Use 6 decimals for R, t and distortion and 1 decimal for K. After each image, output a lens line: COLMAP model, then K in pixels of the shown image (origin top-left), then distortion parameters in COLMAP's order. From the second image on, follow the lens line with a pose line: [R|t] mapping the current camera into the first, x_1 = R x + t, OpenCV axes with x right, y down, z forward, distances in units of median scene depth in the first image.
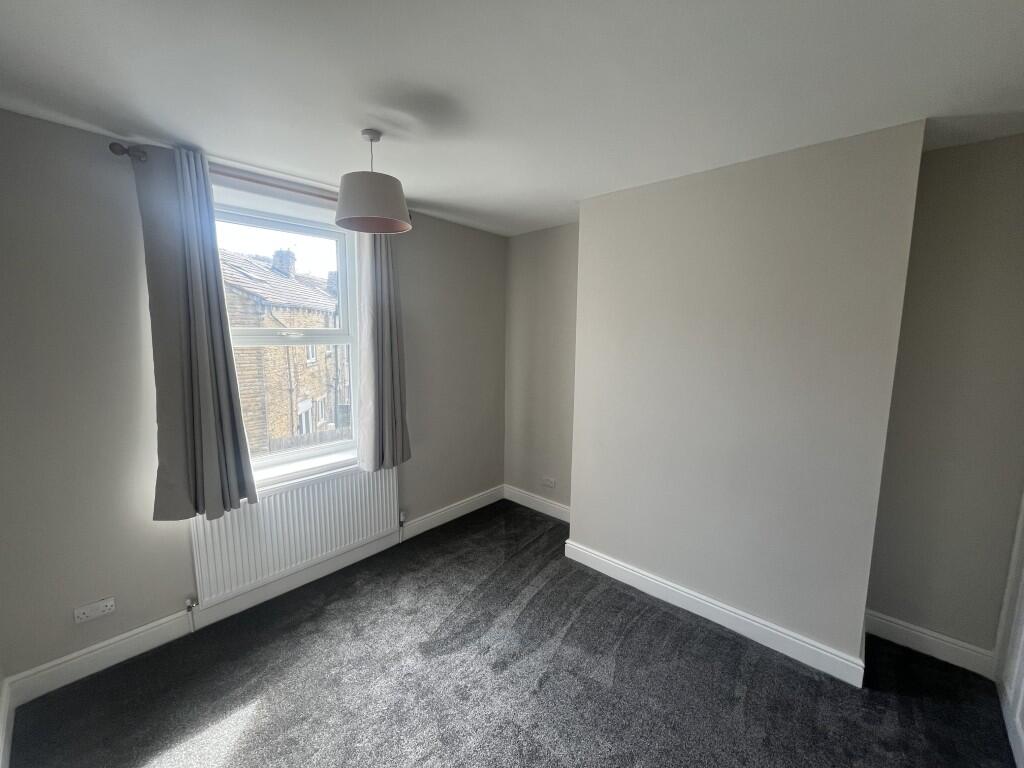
lens RADIAL K [[416.6, 0, 506.9], [0, 416.6, 384.3], [0, 0, 1]] dist [-0.003242, -0.000295]
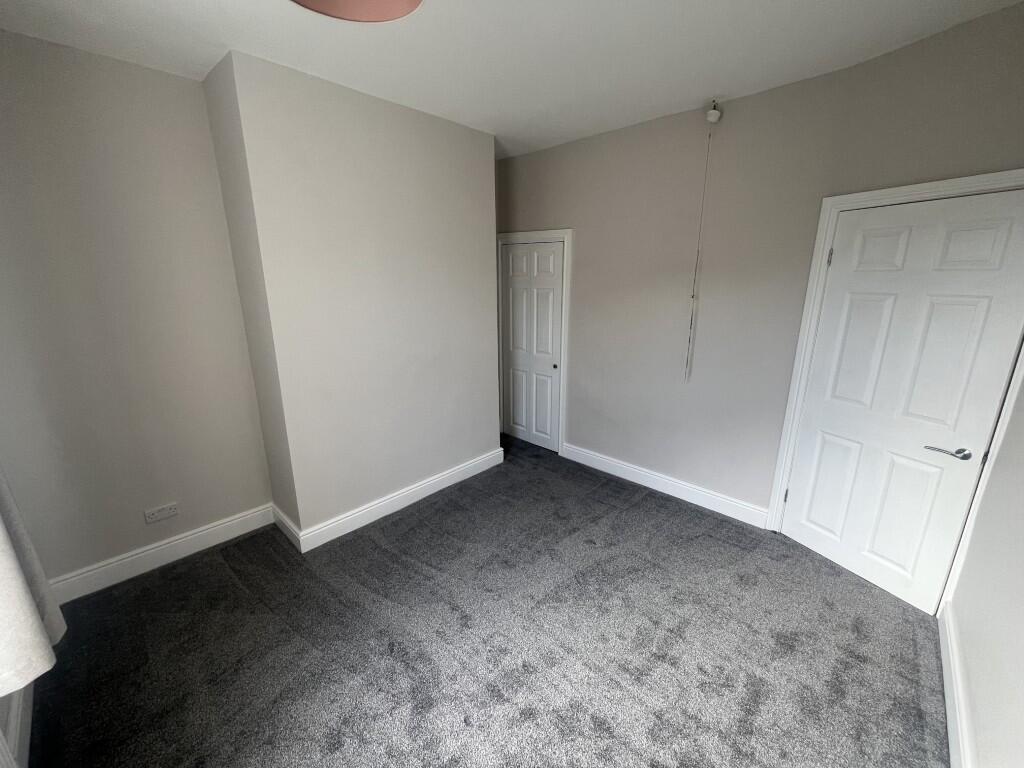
lens RADIAL K [[416.6, 0, 507.8], [0, 416.6, 382.2], [0, 0, 1]] dist [-0.003242, -0.000295]
pose [[0.014025, -0.261047, 0.965224, -0.923706], [0.133870, 0.957119, 0.256909, -0.084455], [-0.990900, 0.125612, 0.048370, 0.932642]]
